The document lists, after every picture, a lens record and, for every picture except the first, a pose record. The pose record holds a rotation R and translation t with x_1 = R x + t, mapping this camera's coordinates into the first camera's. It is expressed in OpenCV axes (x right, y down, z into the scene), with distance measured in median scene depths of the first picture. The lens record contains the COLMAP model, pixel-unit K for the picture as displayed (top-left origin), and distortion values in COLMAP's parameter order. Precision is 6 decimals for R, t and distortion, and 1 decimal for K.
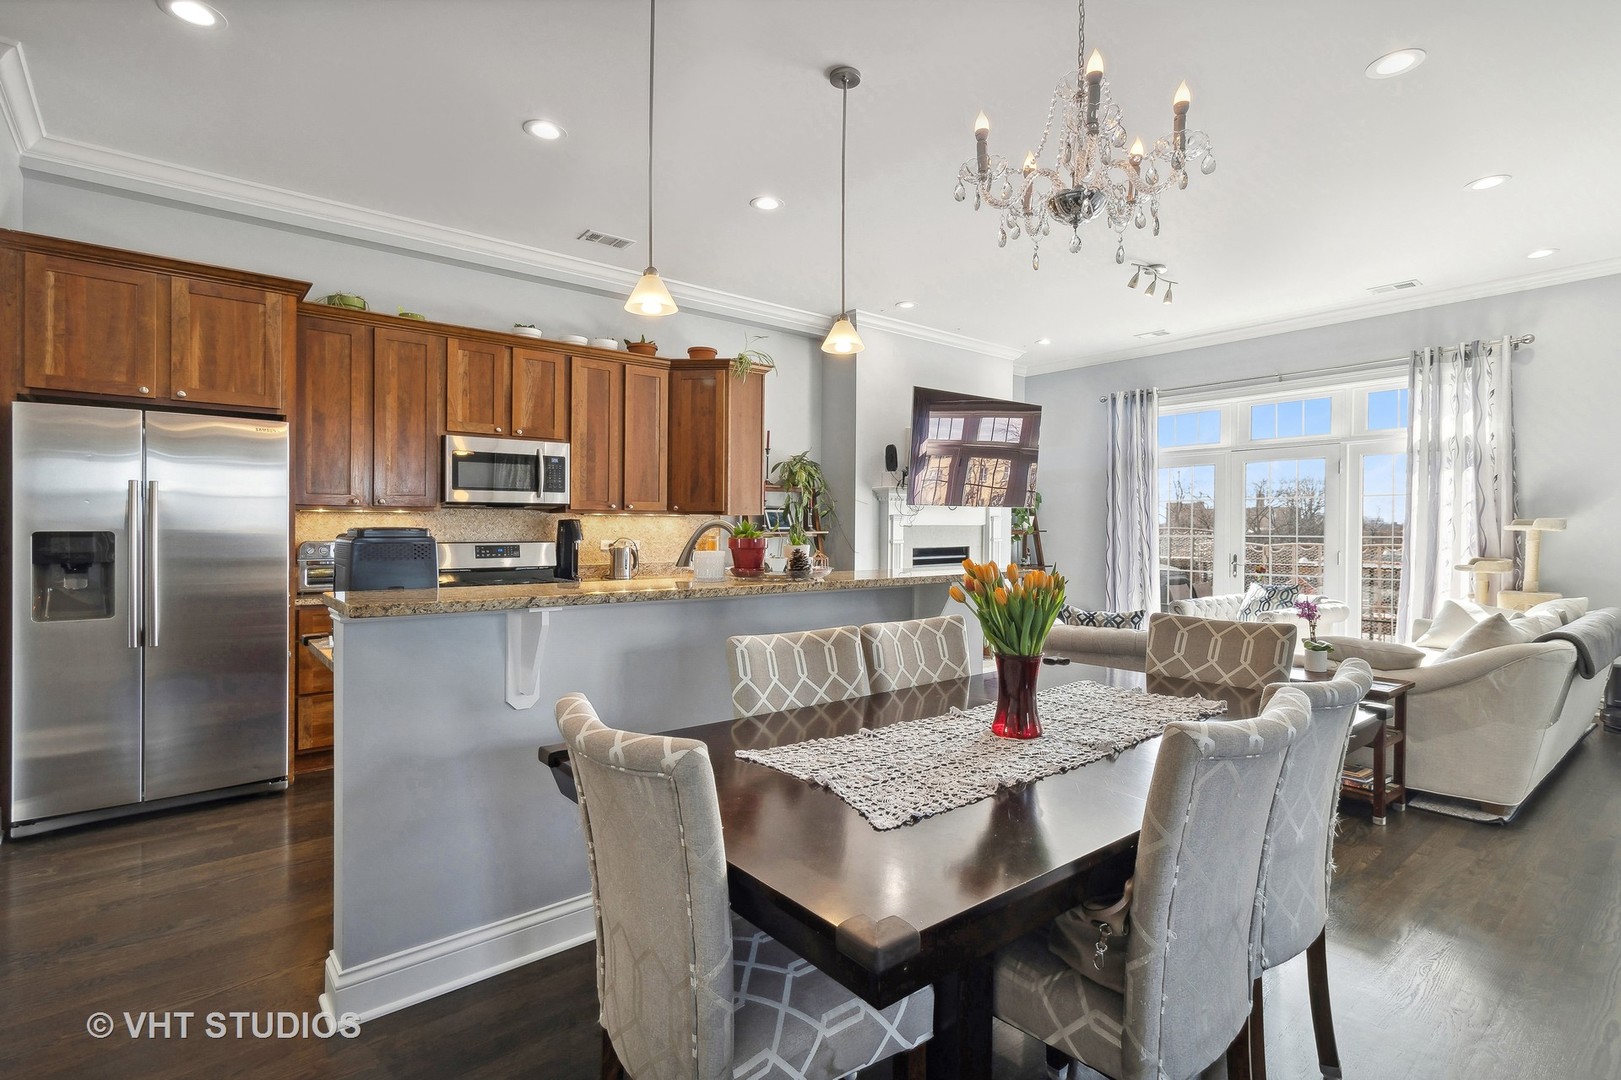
lens RADIAL K [[765.1, 0, 798.5], [0, 765.1, 530.2], [0, 0, 1]] dist [-0.004932, -0.000072]
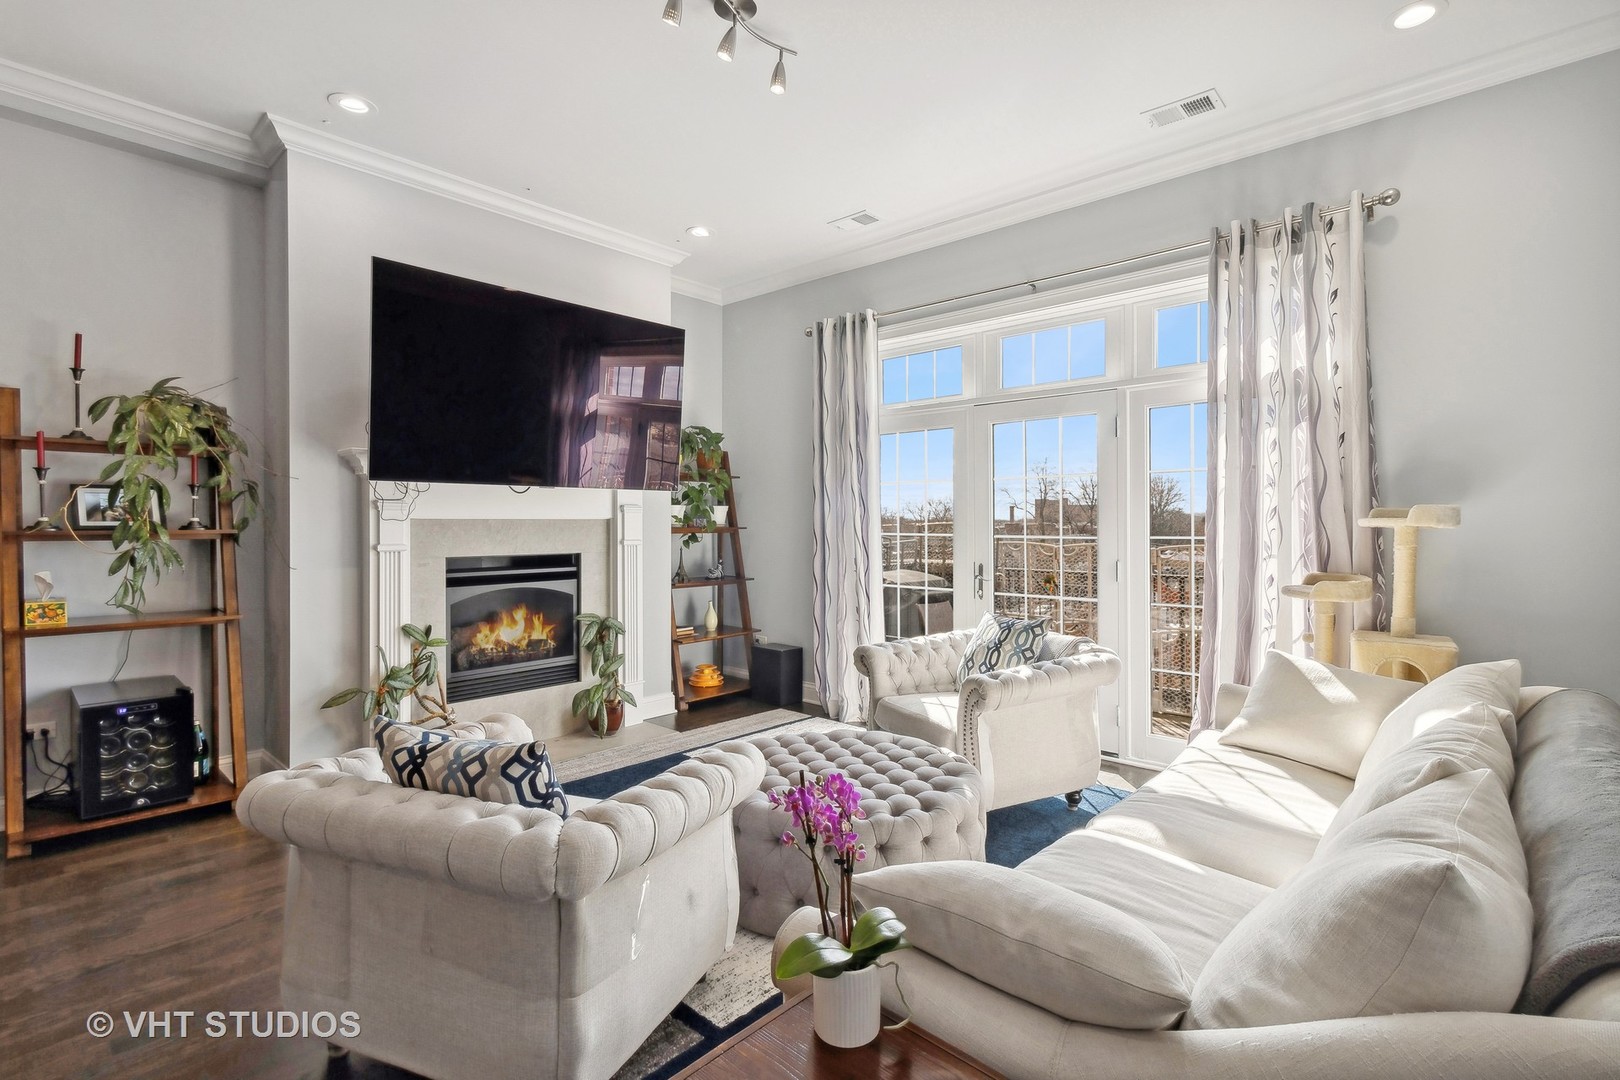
lens RADIAL K [[761.0, 0, 804.2], [0, 761.0, 508.4], [0, 0, 1]] dist [-0.003444, -0.000565]
pose [[0.988407, 0.002220, 0.151812, 0.402755], [0.001326, 0.999729, -0.023253, -0.000937], [-0.151822, 0.023185, 0.988136, 0.470087]]
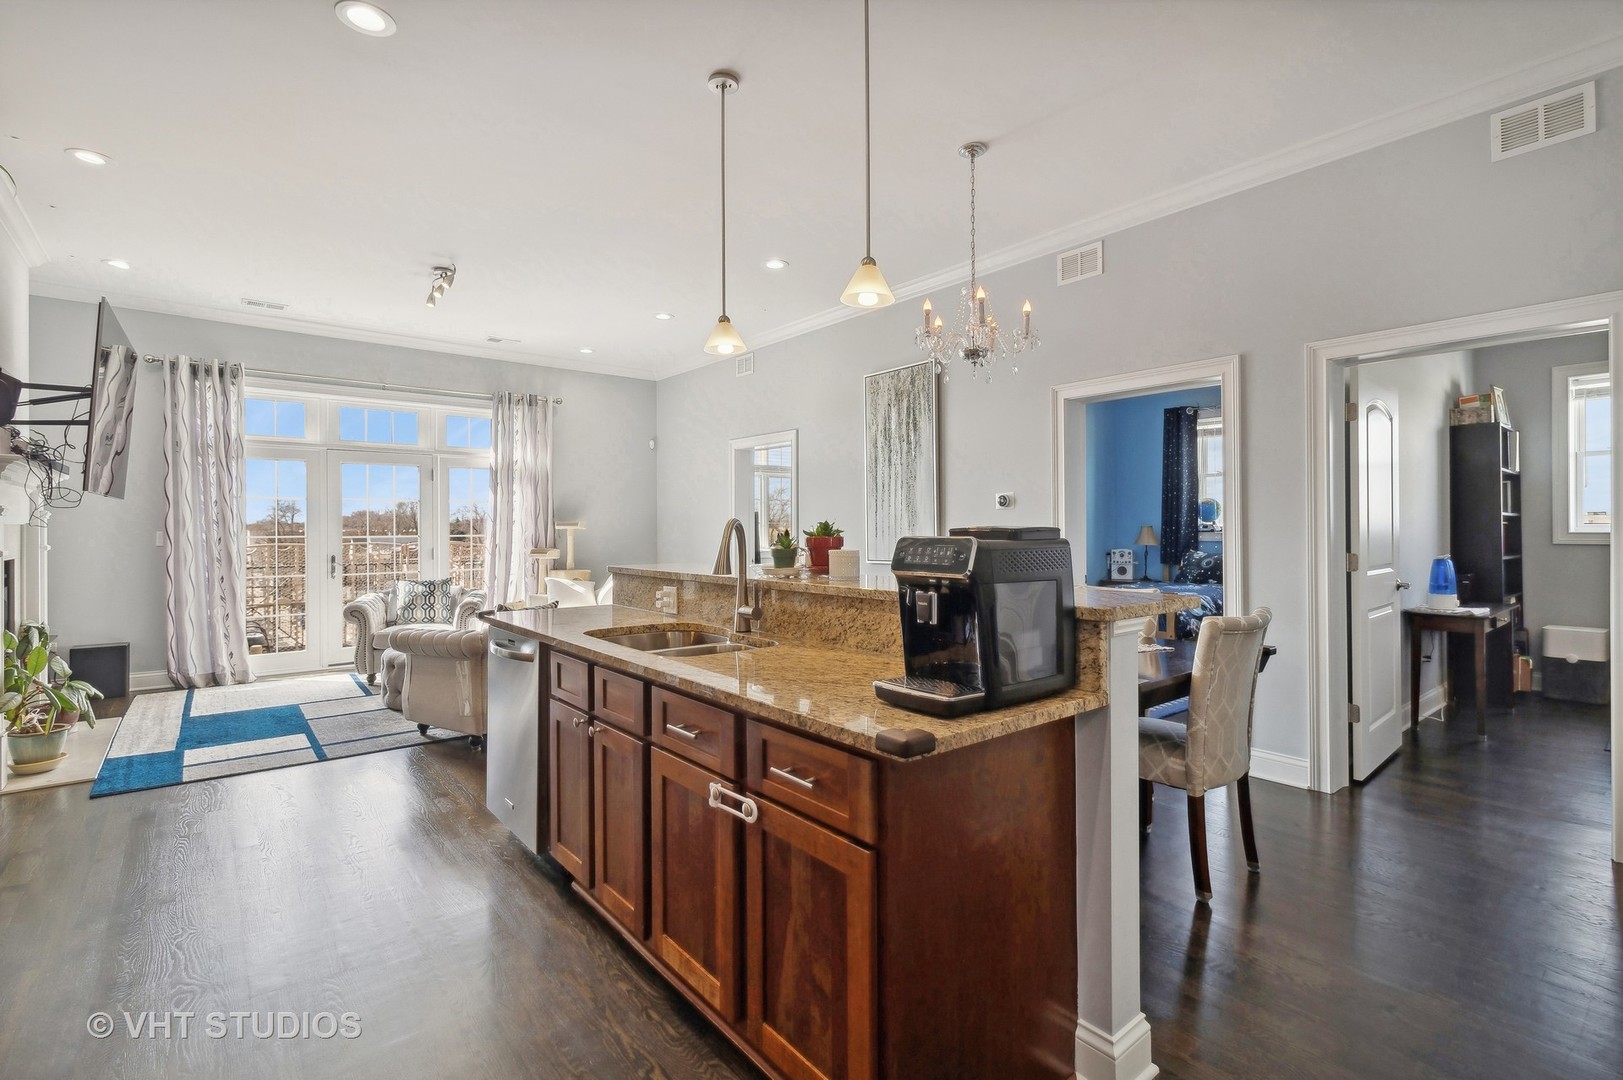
lens RADIAL K [[773.0, 0, 807.4], [0, 773.0, 524.1], [0, 0, 1]] dist [0.023781, 0.000434]
pose [[-0.000769, 0.002460, 0.999997, -0.529572], [0.008088, 0.999964, -0.002454, -0.000822], [-0.999967, 0.008086, -0.000788, 0.485224]]
